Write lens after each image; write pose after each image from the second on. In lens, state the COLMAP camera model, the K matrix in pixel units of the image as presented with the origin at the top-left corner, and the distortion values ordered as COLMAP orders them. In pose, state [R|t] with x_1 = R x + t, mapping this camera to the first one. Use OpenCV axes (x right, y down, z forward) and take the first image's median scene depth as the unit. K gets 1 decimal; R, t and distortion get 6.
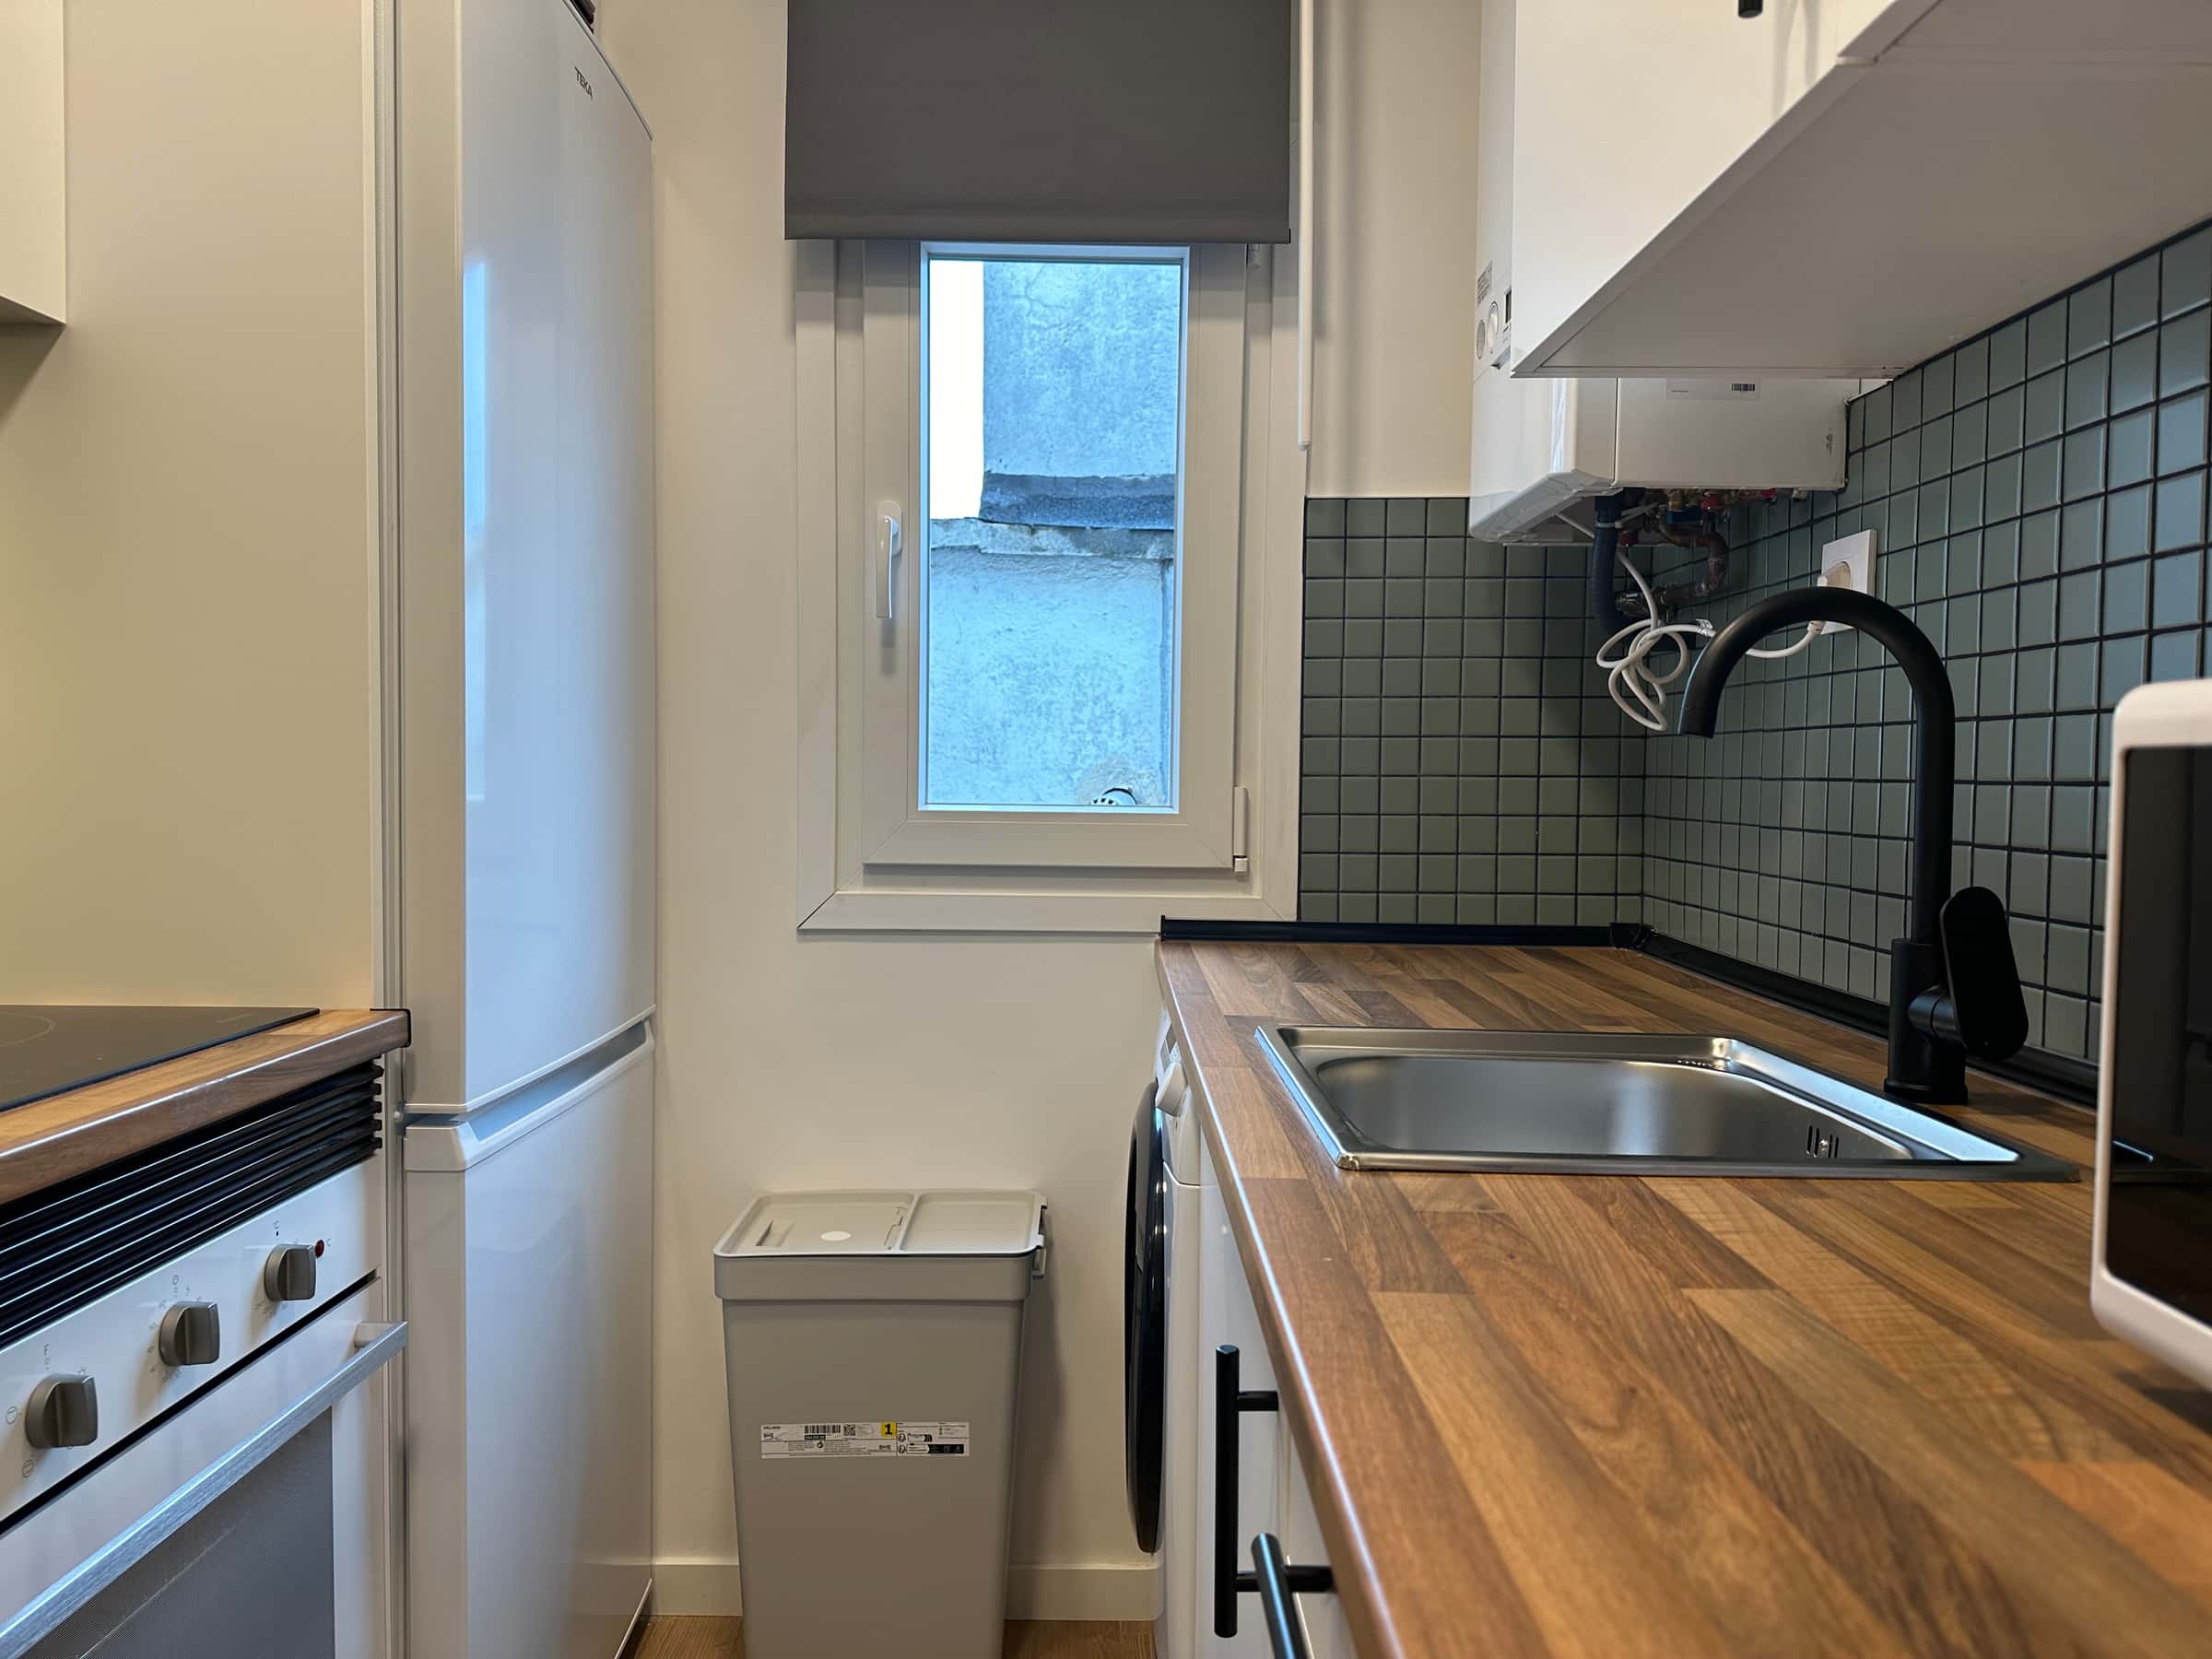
lens RADIAL K [[1583.9, 0, 1112.7], [0, 1583.9, 838.8], [0, 0, 1]] dist [-0.017217, -0.002269]
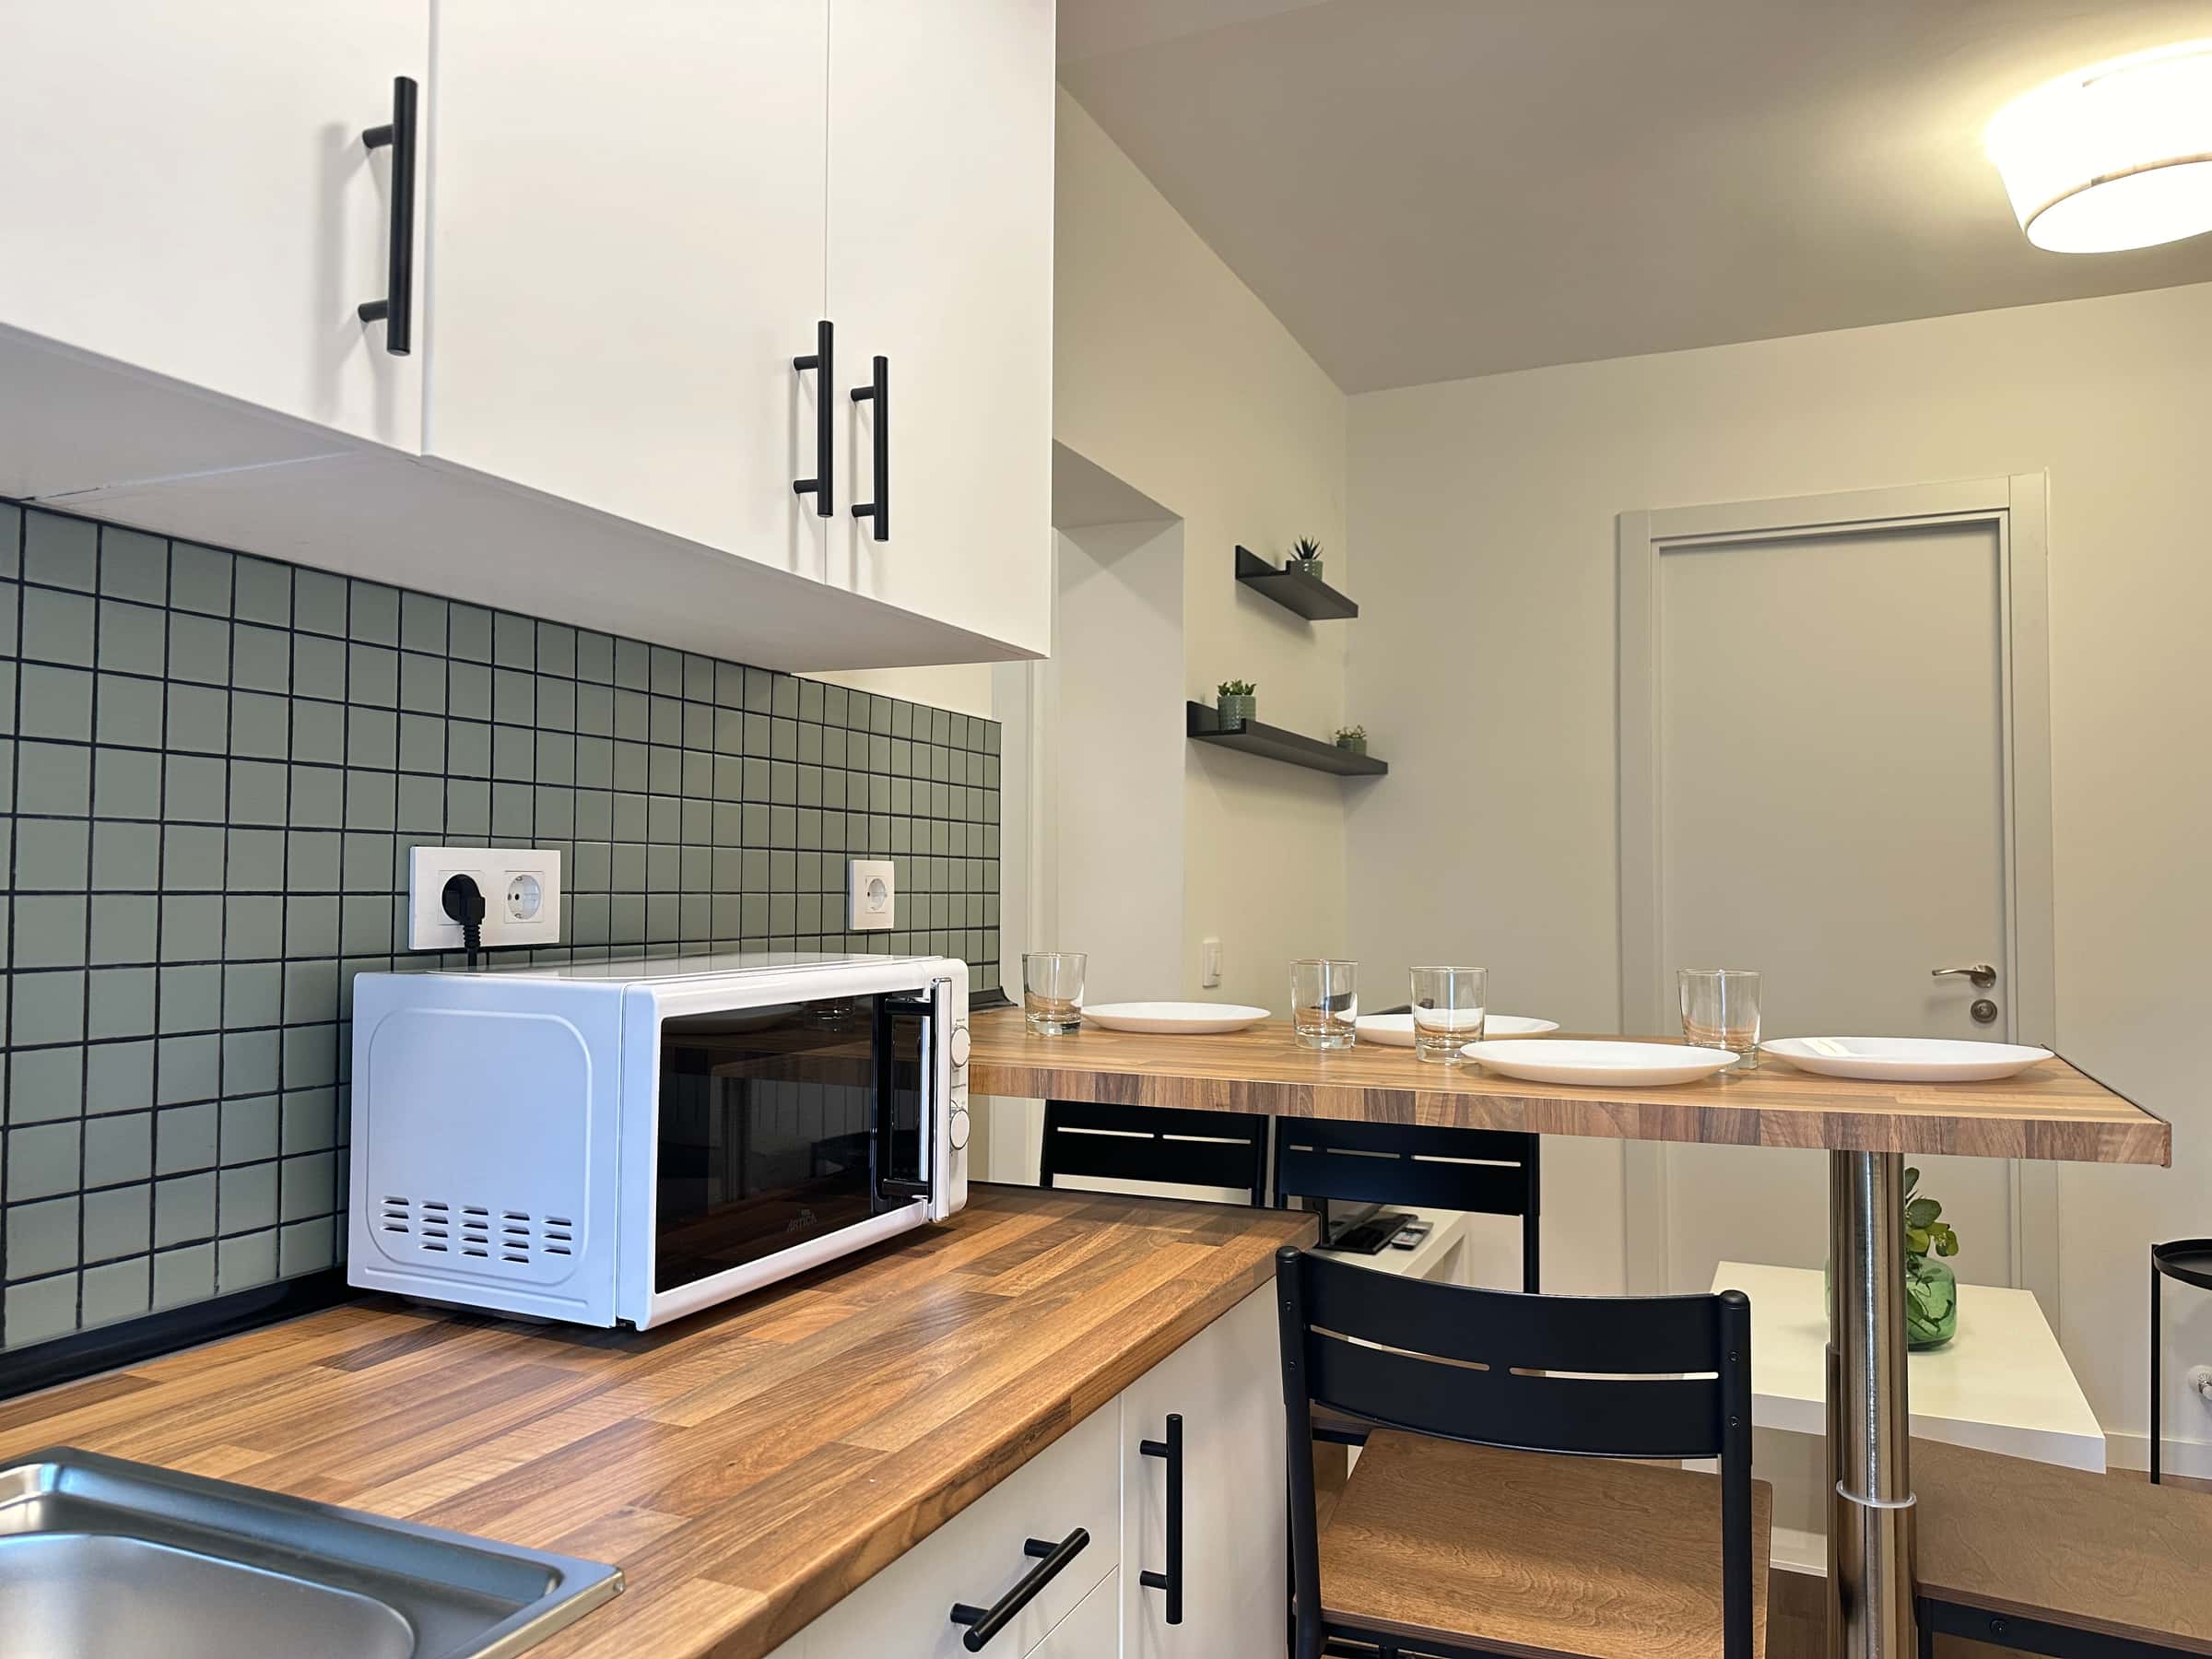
lens RADIAL K [[1583.9, 0, 1112.7], [0, 1583.9, 838.8], [0, 0, 1]] dist [-0.017217, -0.002269]
pose [[-0.920174, 0.003331, 0.391495, -0.542367], [0.005392, 0.999977, 0.004165, -0.242182], [-0.391472, 0.005943, -0.920171, 2.193117]]
